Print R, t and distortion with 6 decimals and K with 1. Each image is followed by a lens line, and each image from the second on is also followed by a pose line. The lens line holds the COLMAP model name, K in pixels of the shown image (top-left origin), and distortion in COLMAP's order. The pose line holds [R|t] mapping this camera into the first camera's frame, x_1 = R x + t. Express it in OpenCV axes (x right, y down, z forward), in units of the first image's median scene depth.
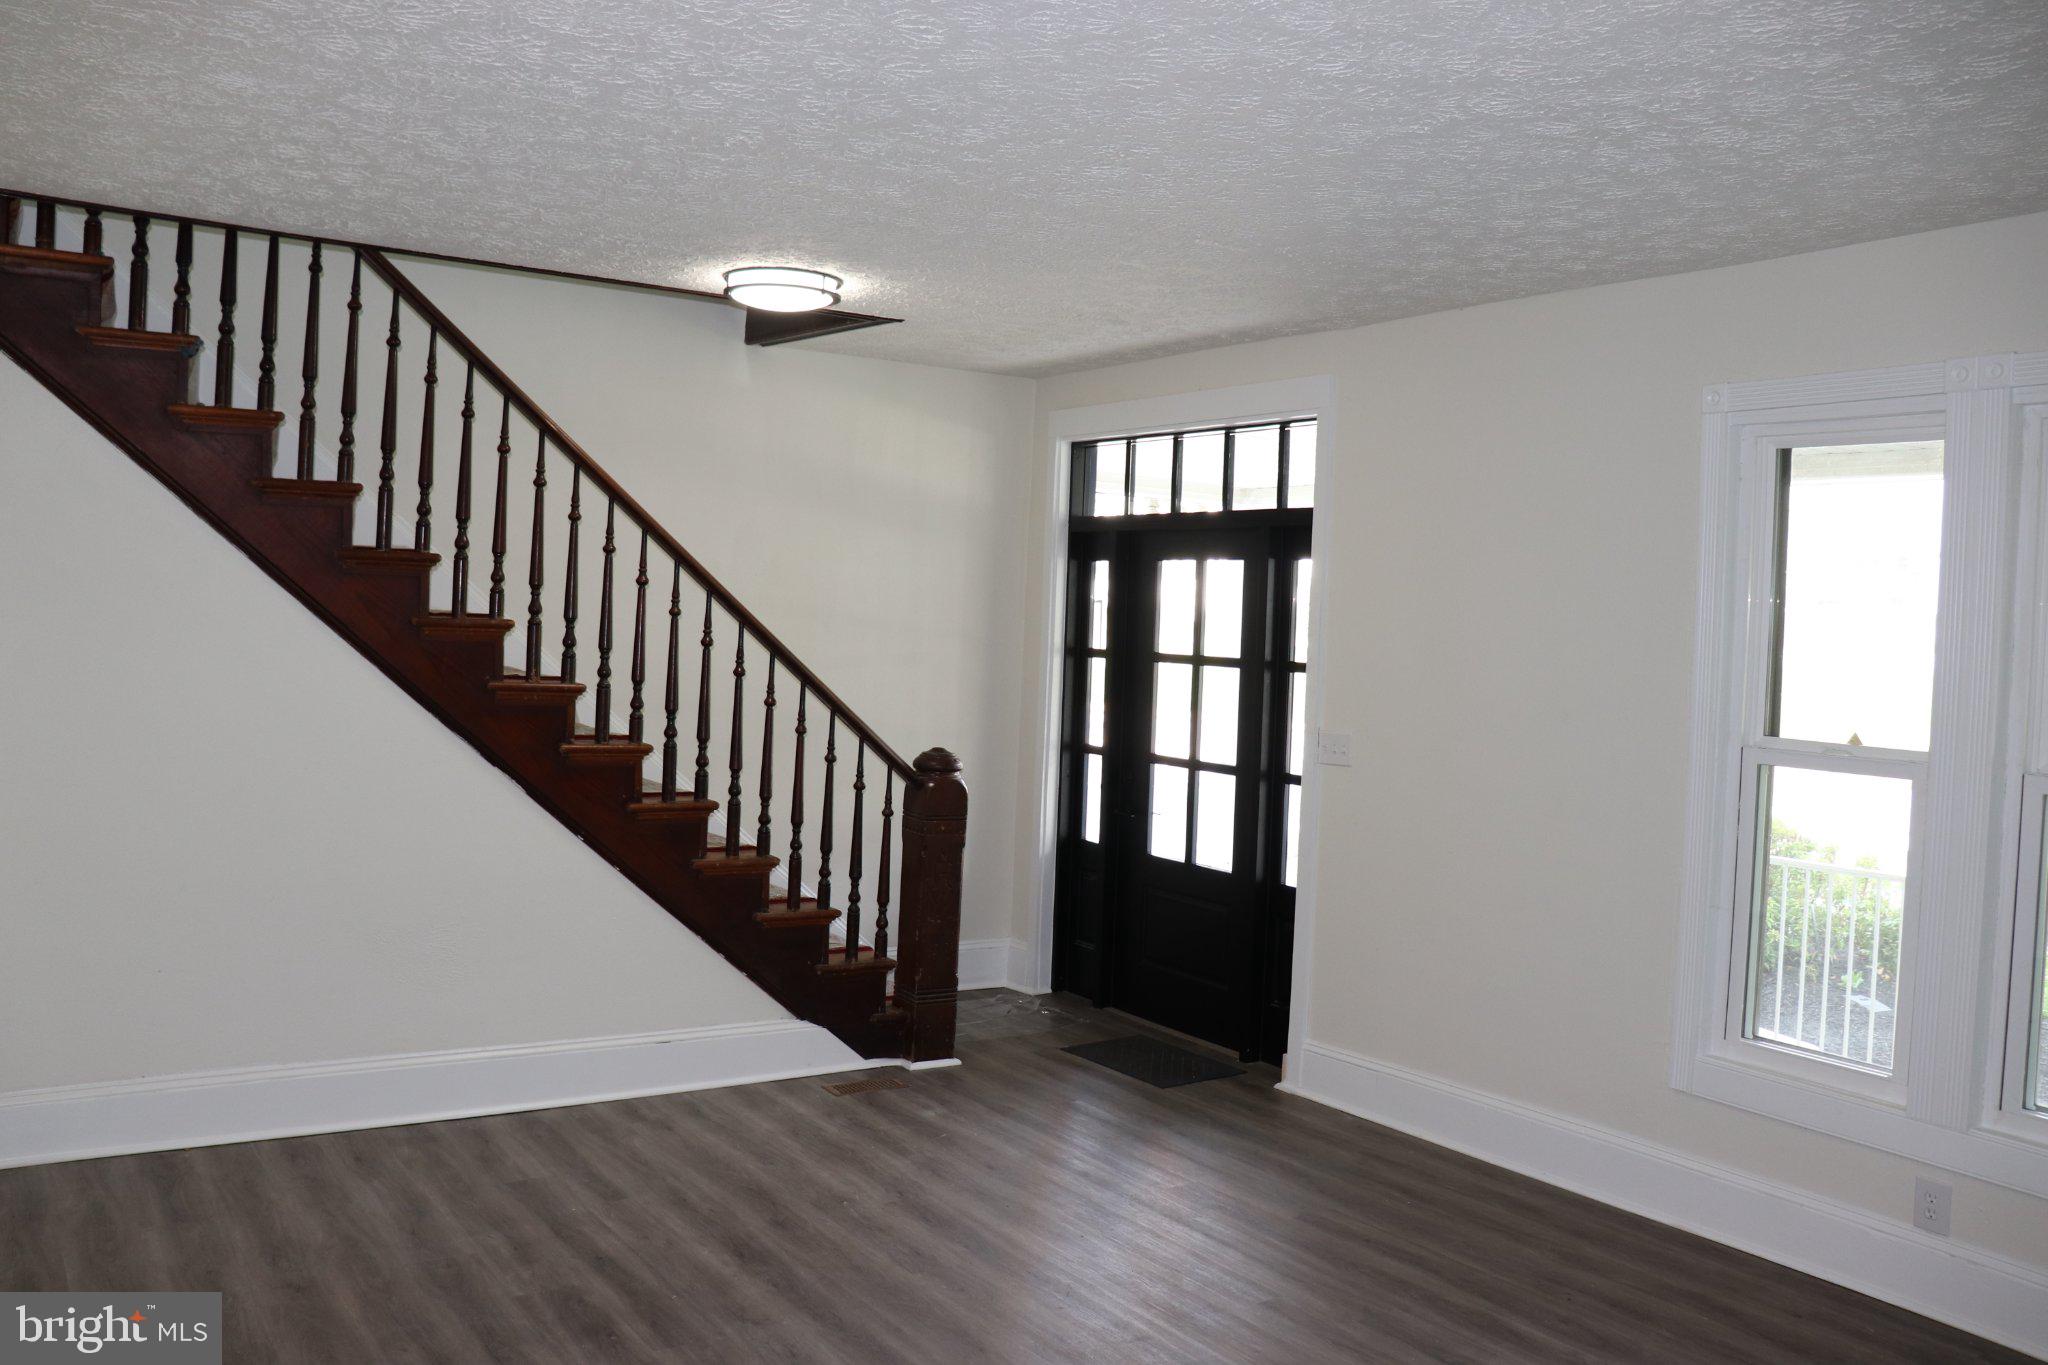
lens RADIAL K [[1730.9, 0, 1018.1], [0, 1730.9, 671.4], [0, 0, 1]] dist [-0.167538, 0.194411]
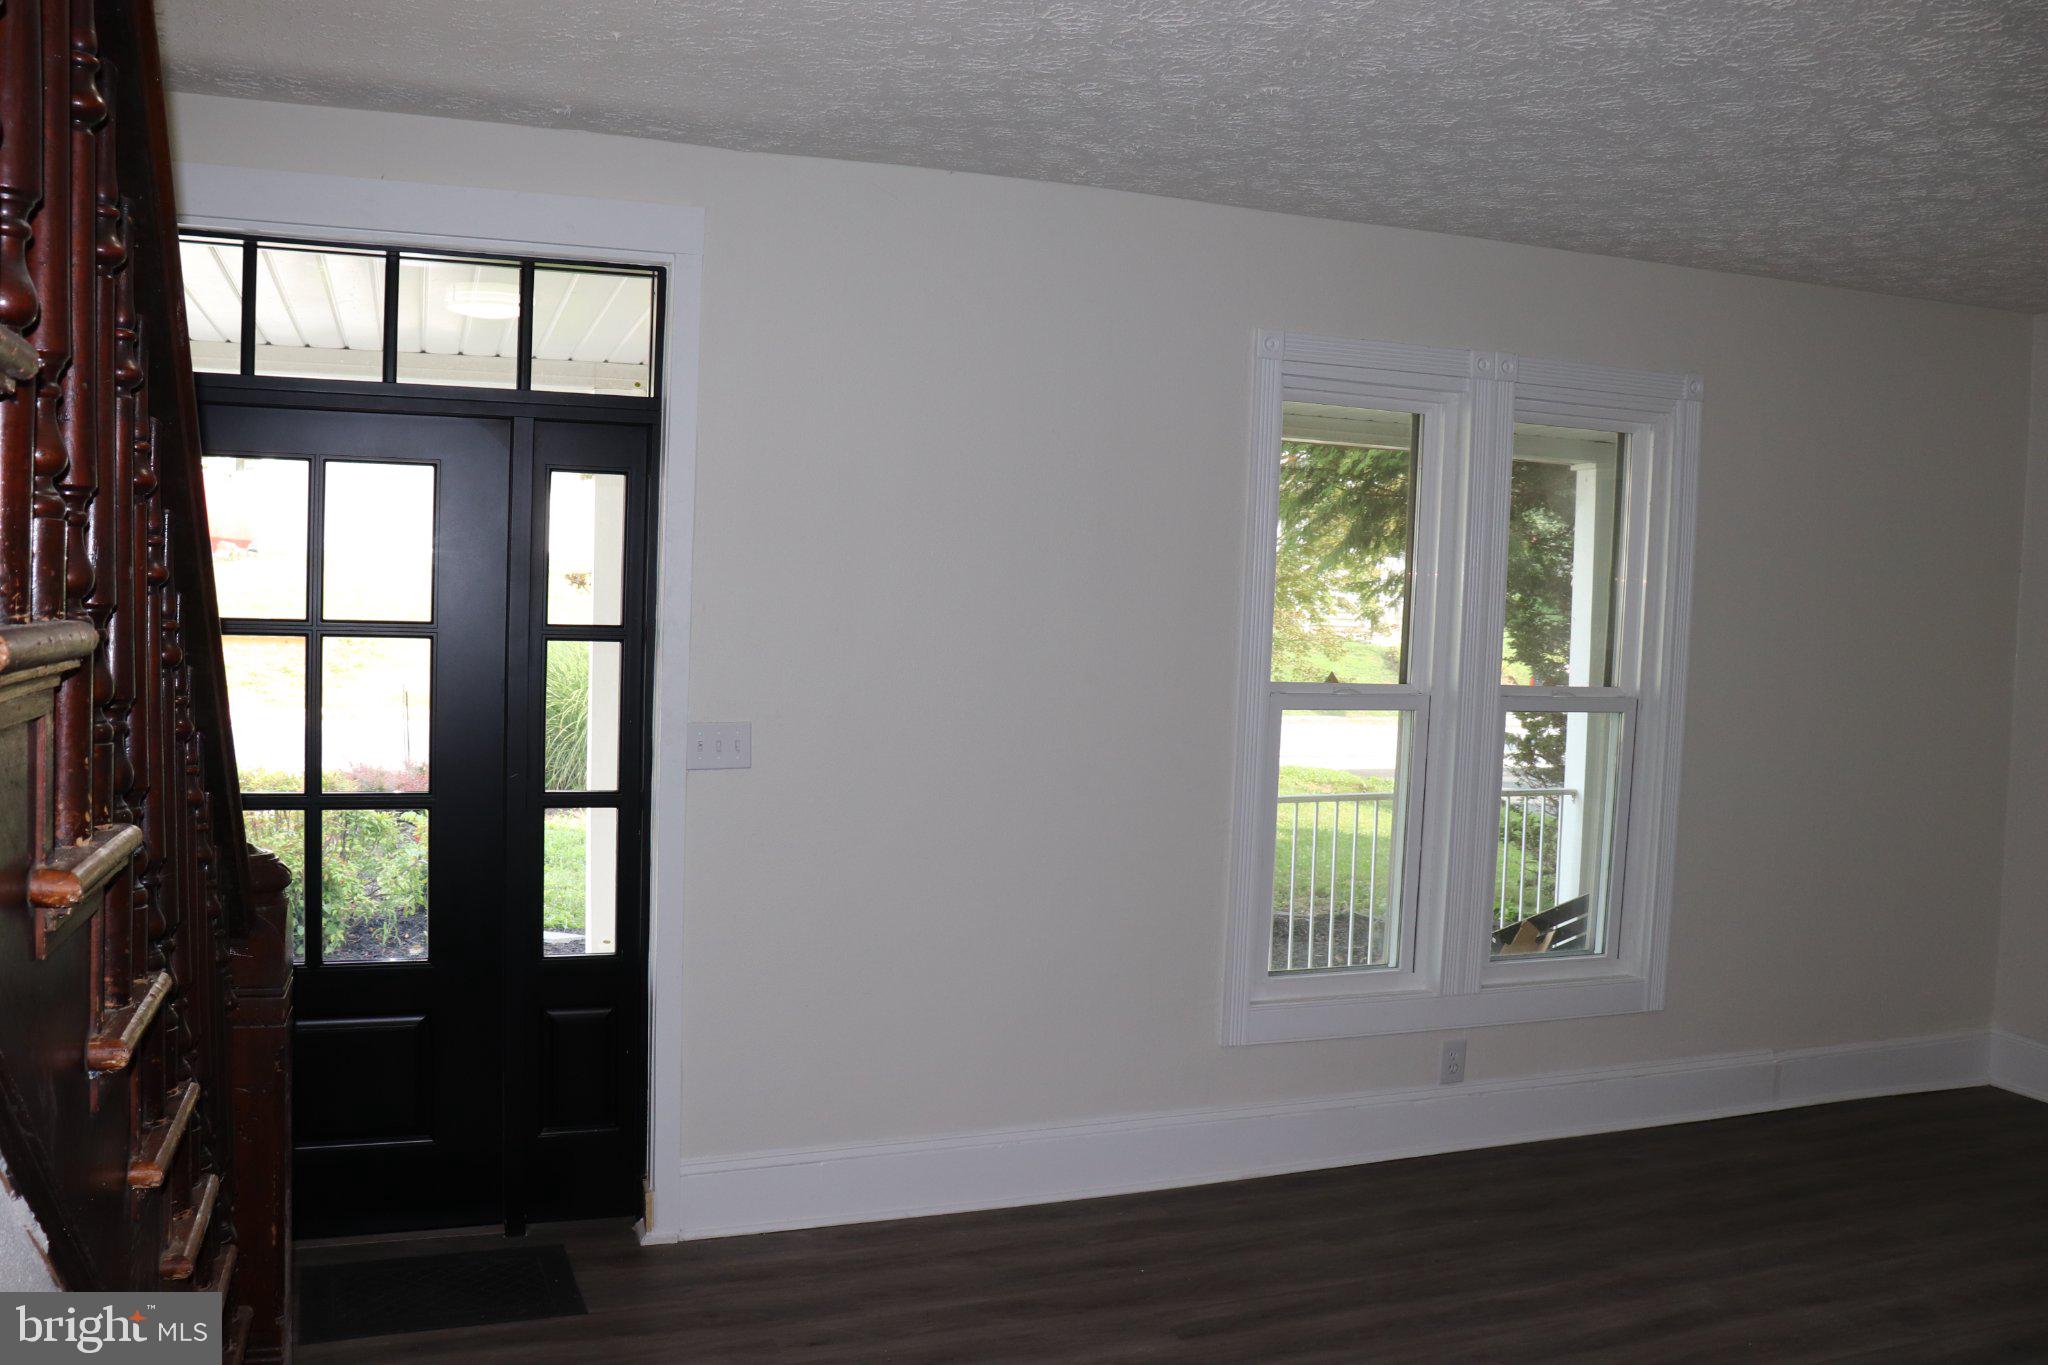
lens RADIAL K [[1742.7, 0, 1025.7], [0, 1742.7, 659.5], [0, 0, 1]] dist [-0.130810, 0.000242]
pose [[0.206681, -0.082744, 0.974903, -0.468126], [0.006111, 0.996507, 0.083283, -0.048495], [-0.978389, -0.011256, 0.206464, 0.707612]]
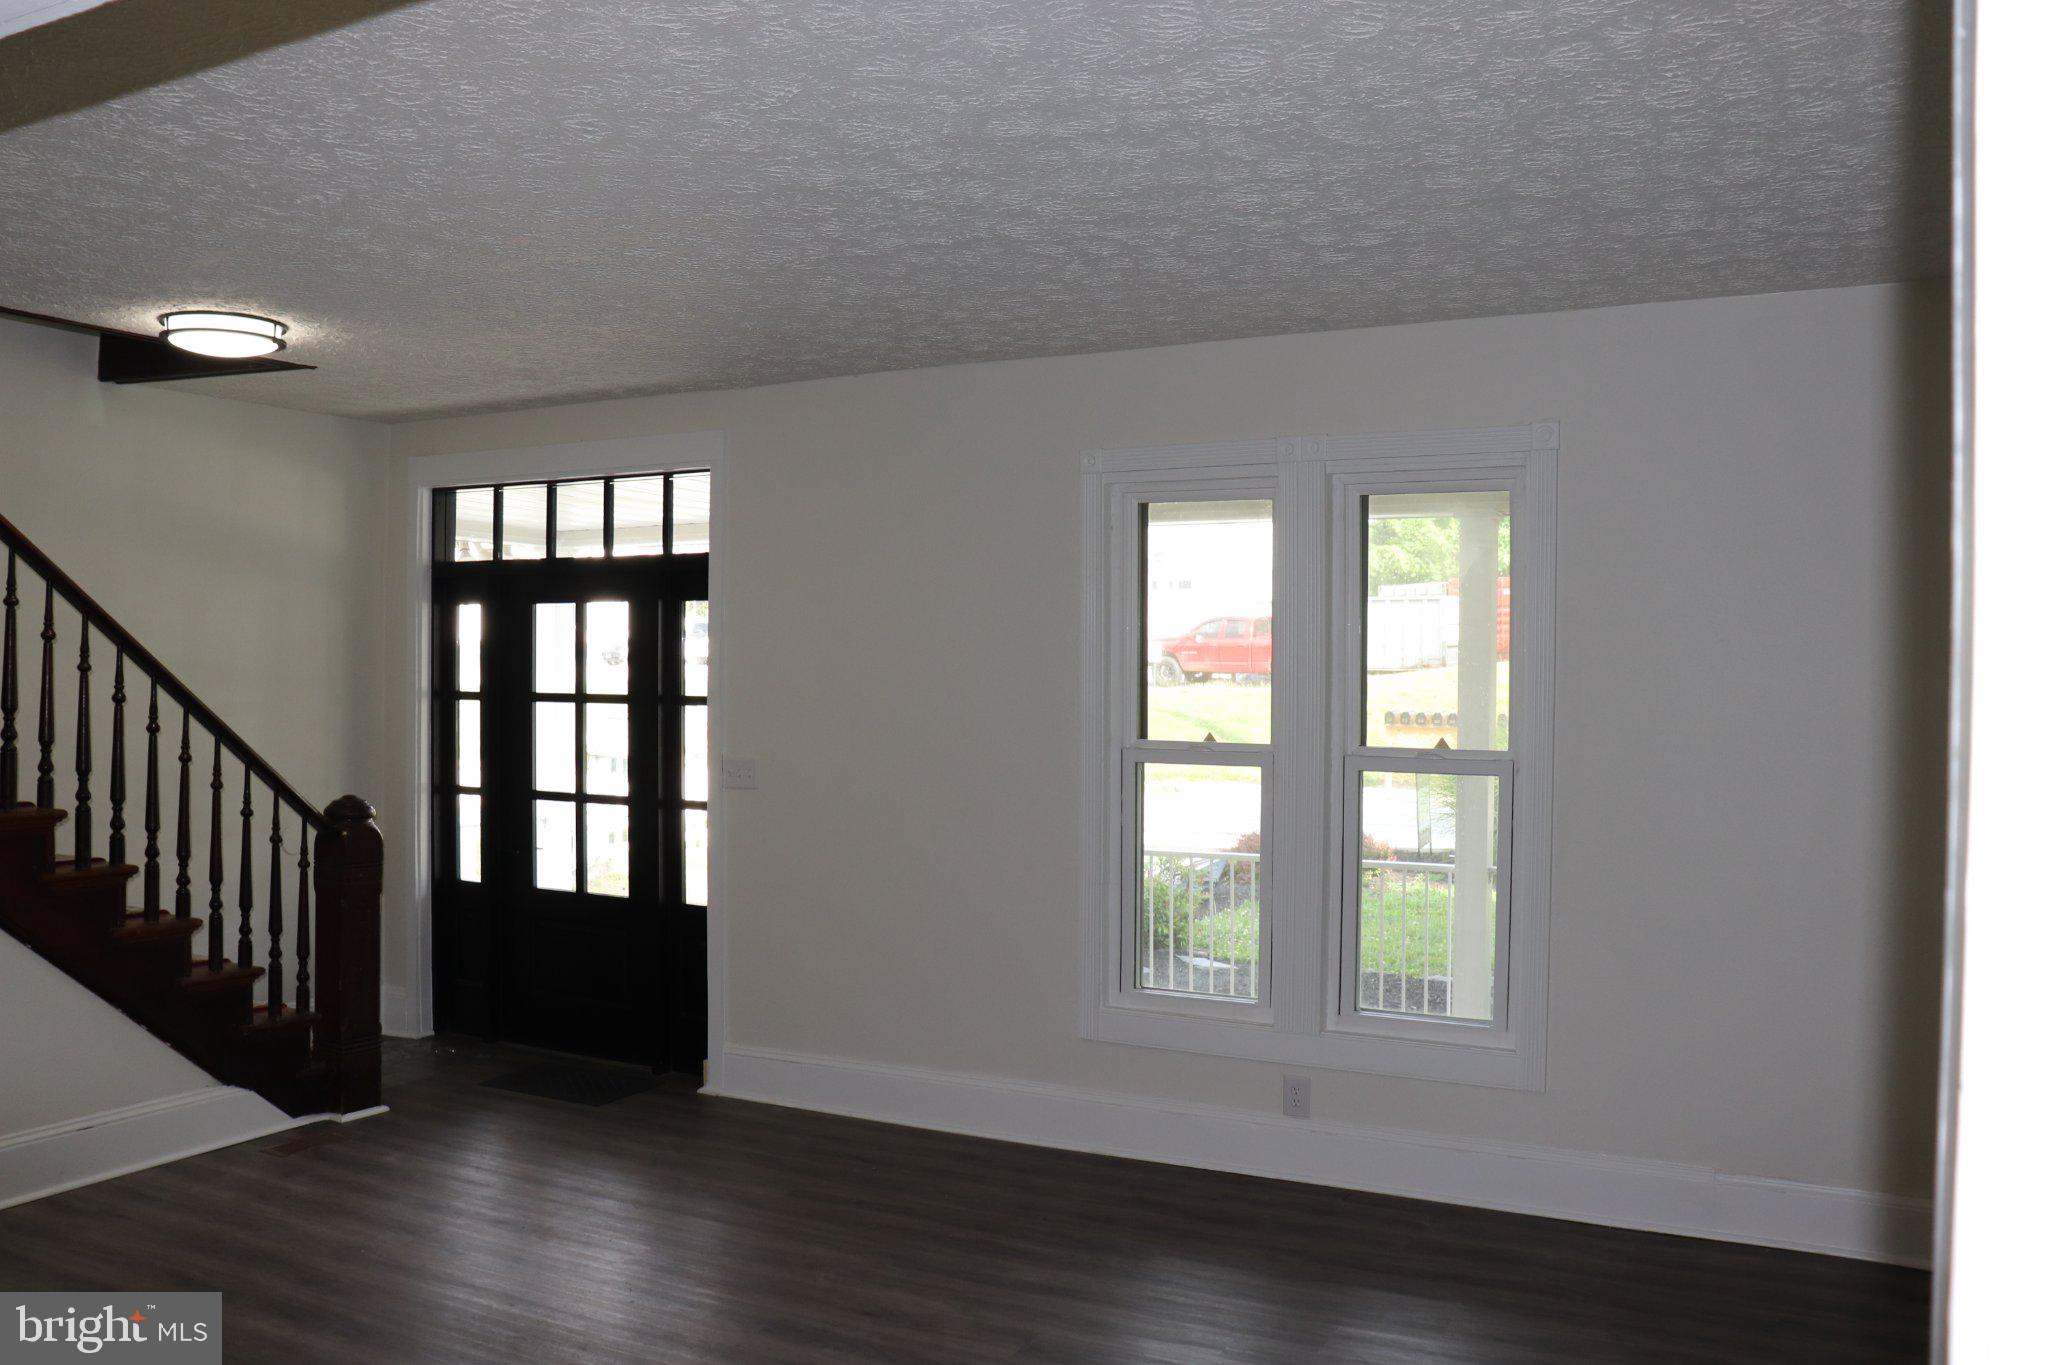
lens RADIAL K [[1730.9, 0, 1018.1], [0, 1730.9, 671.4], [0, 0, 1]] dist [-0.167538, 0.194411]
pose [[0.883389, -0.033604, 0.467435, -0.162740], [0.042621, 0.999053, -0.008727, -0.002471], [-0.466699, 0.027632, 0.883984, -0.046976]]
